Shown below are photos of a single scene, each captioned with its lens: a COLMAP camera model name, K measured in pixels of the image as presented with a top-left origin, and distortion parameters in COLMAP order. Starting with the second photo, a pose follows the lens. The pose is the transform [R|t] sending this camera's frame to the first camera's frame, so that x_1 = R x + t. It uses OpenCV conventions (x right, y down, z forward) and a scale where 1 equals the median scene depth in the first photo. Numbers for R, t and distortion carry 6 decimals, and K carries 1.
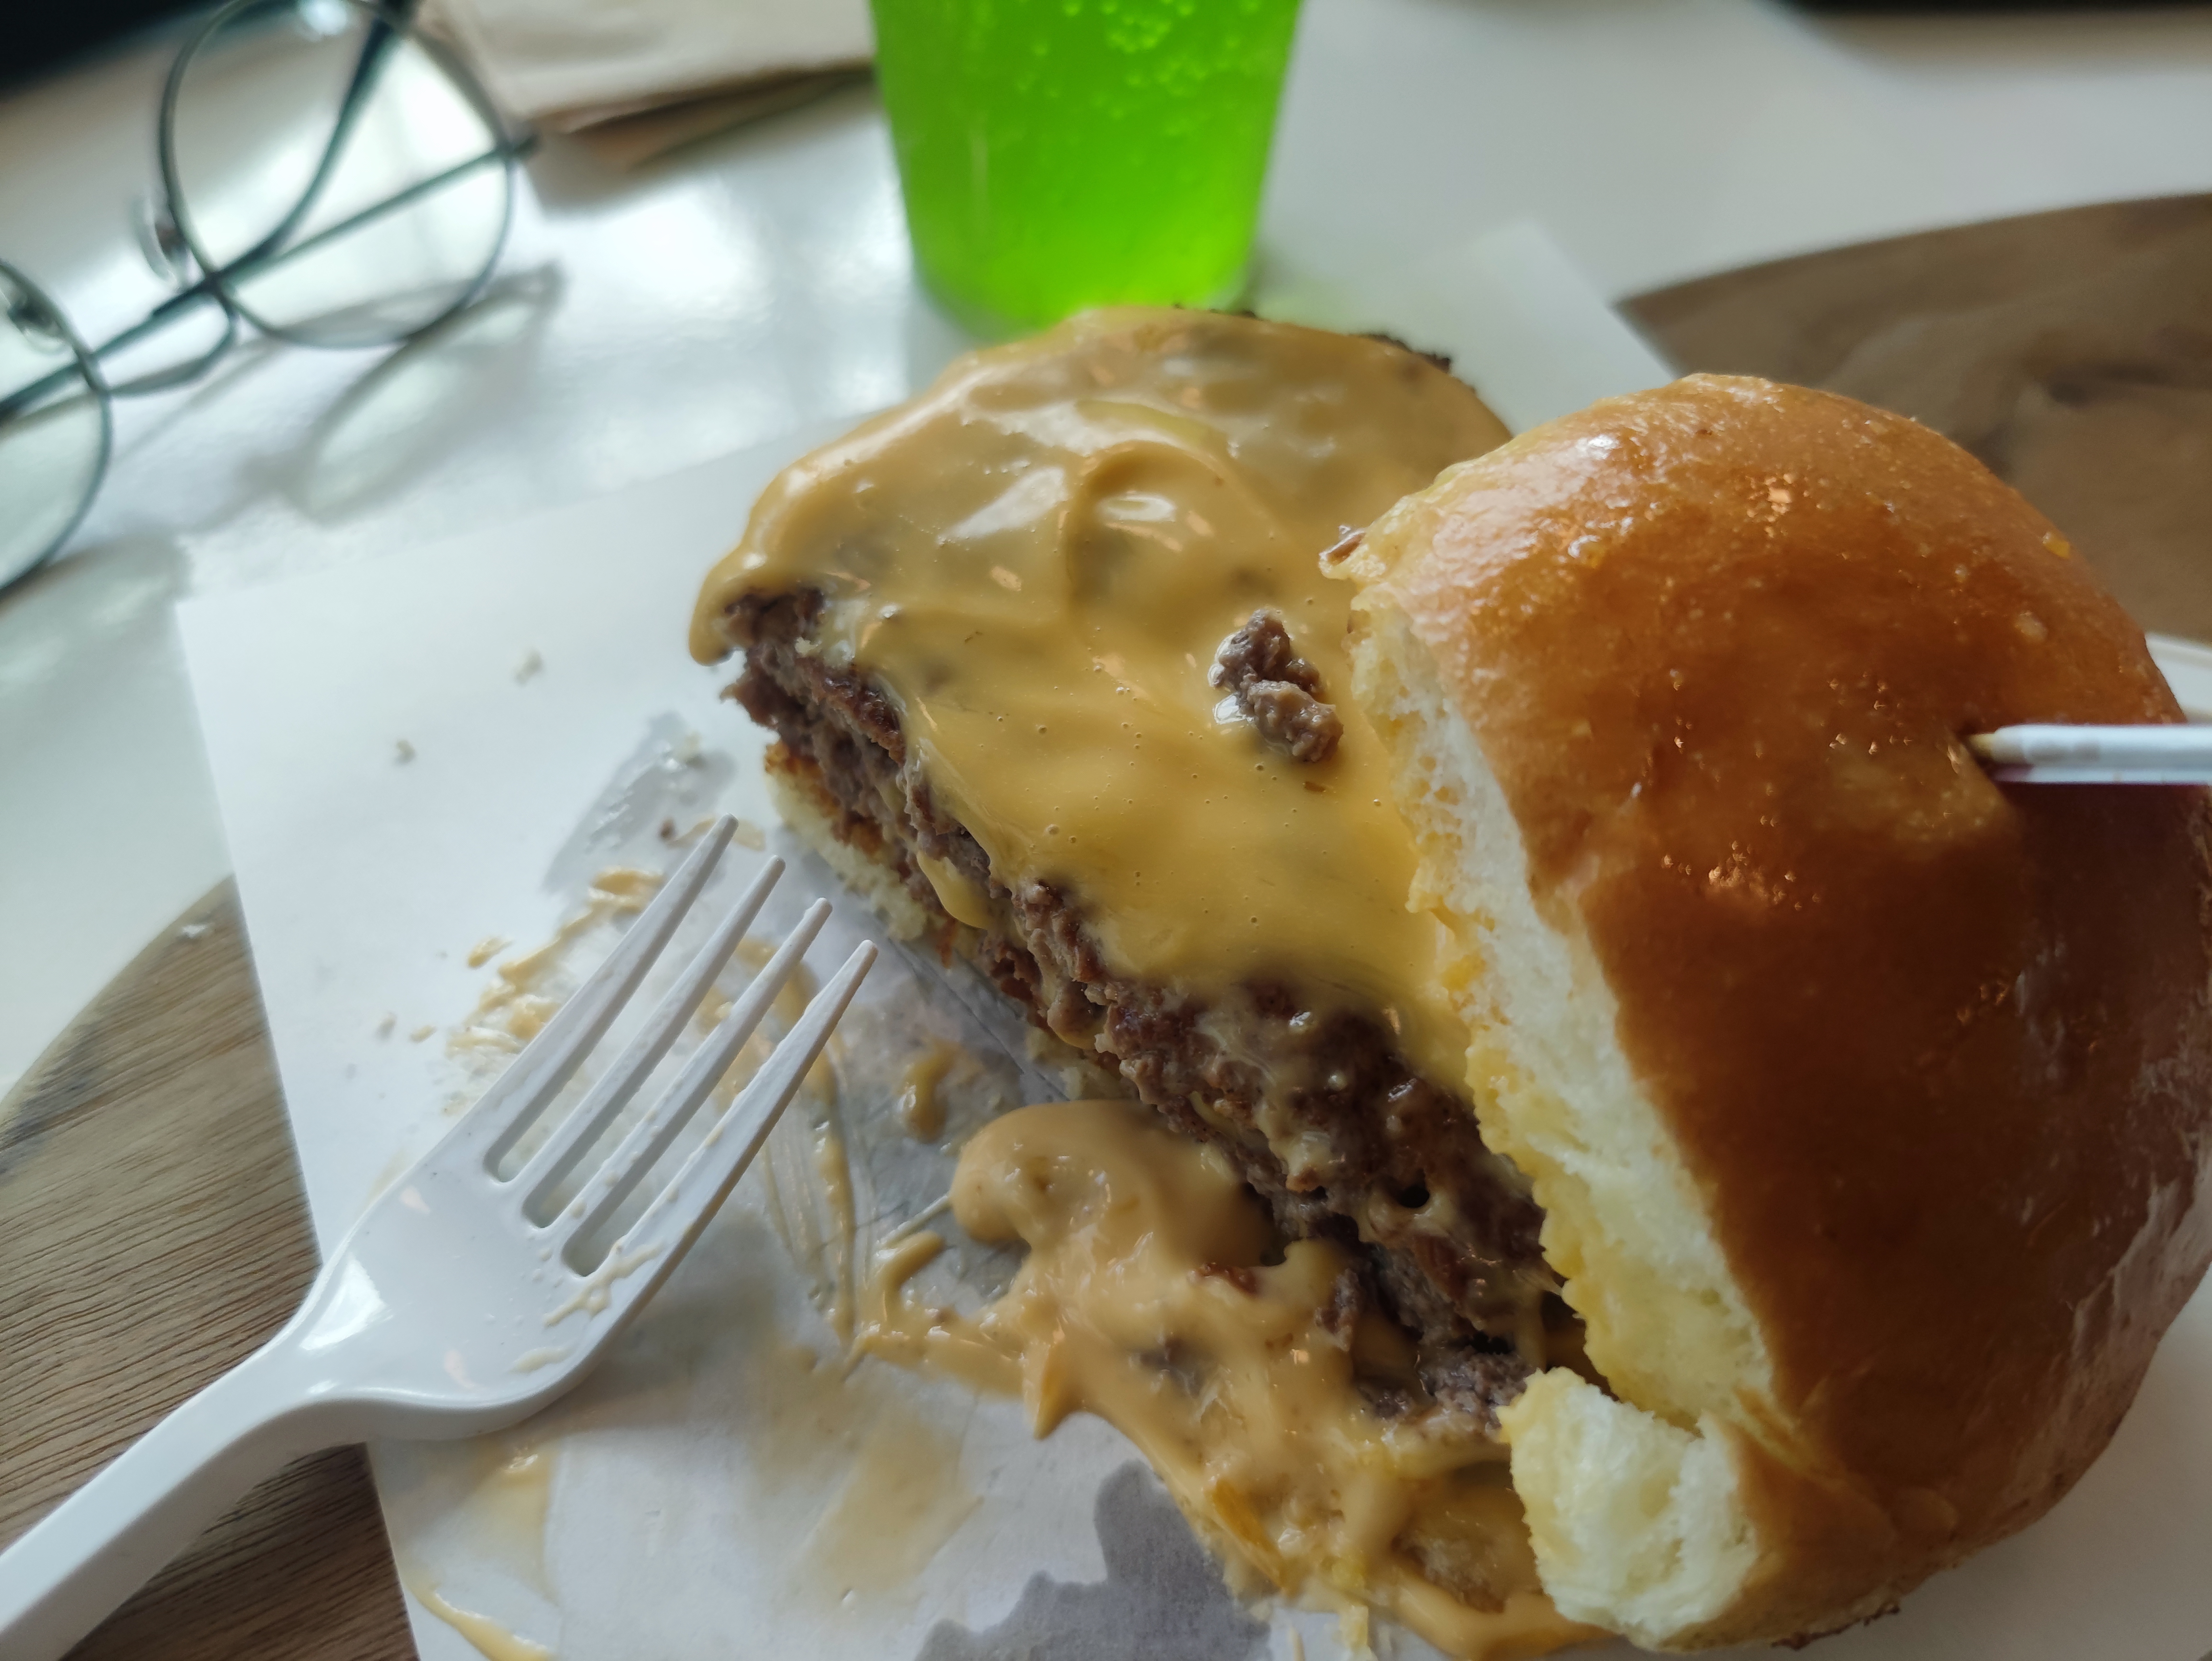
lens RADIAL K [[1724.4, 0, 1109.9], [0, 1724.4, 830.4], [0, 0, 1]] dist [-0.030907, 0.000792]
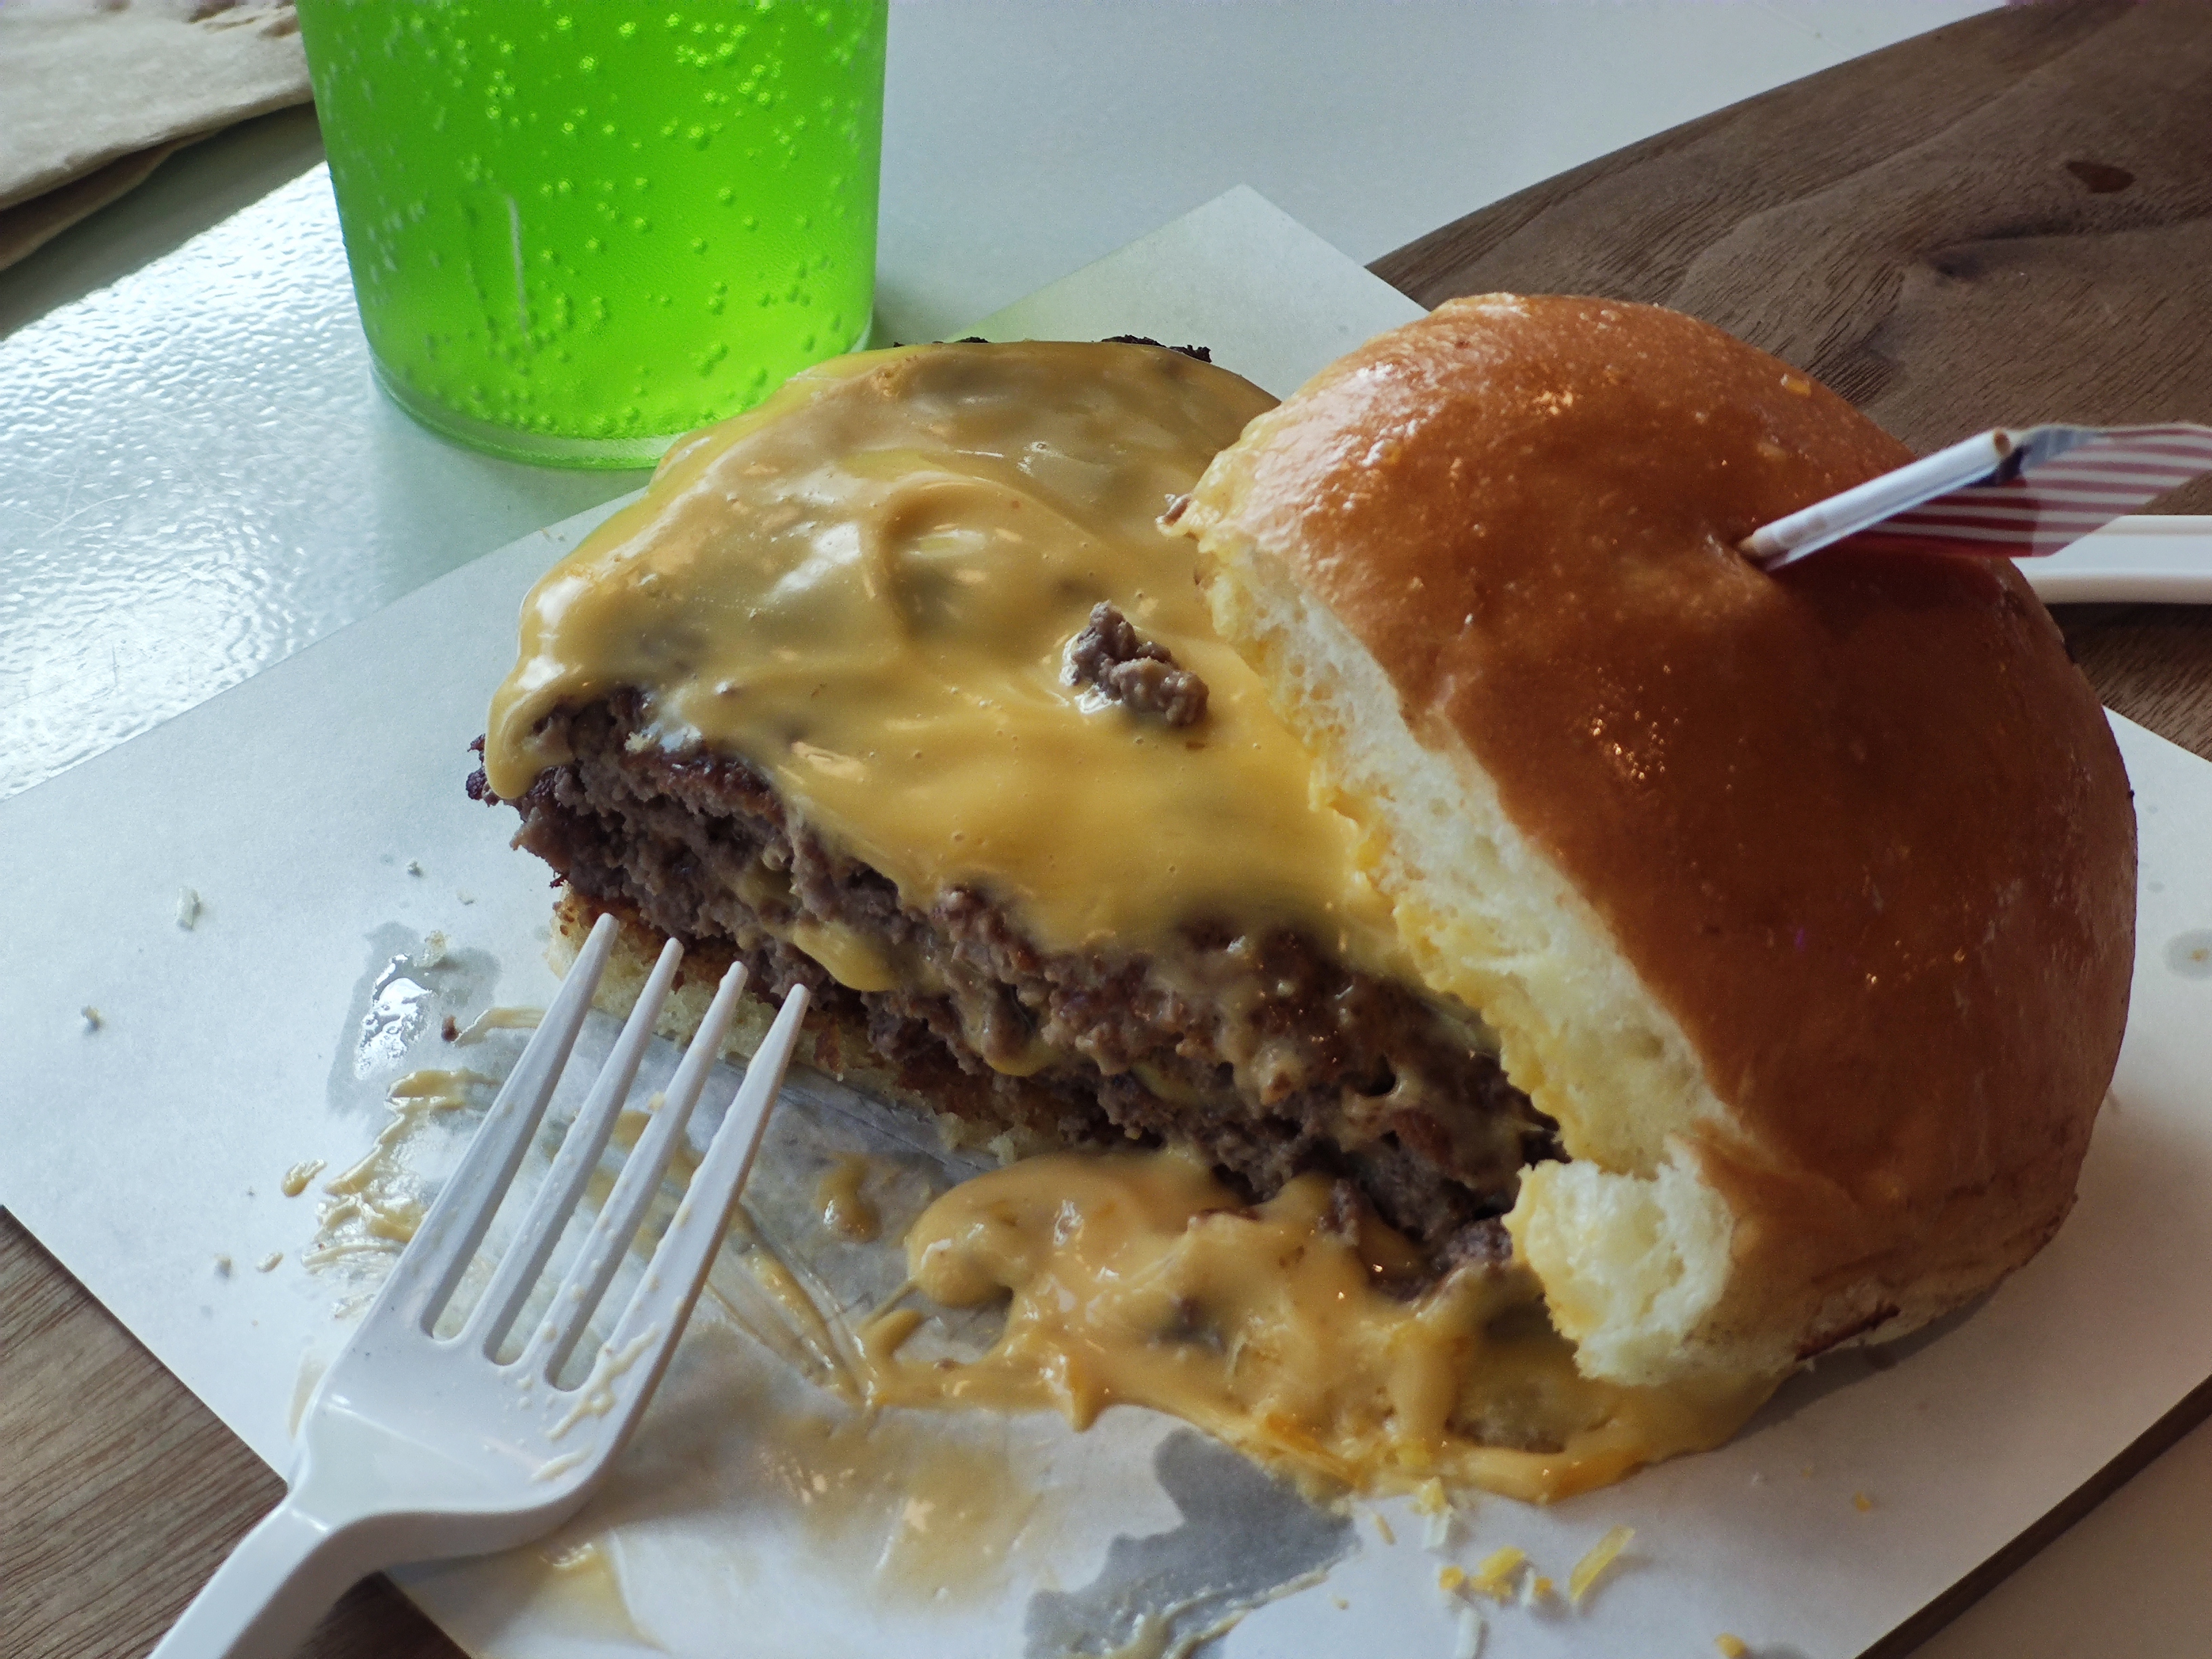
lens RADIAL K [[5020.6, 0, 1107.2], [0, 5020.6, 829.7], [0, 0, 1]] dist [0.489707, -6.245587]
pose [[0.962597, -0.191469, 0.191696, -0.536360], [0.229450, 0.952349, -0.200958, 0.636395], [-0.144084, 0.237426, 0.960660, -1.935280]]
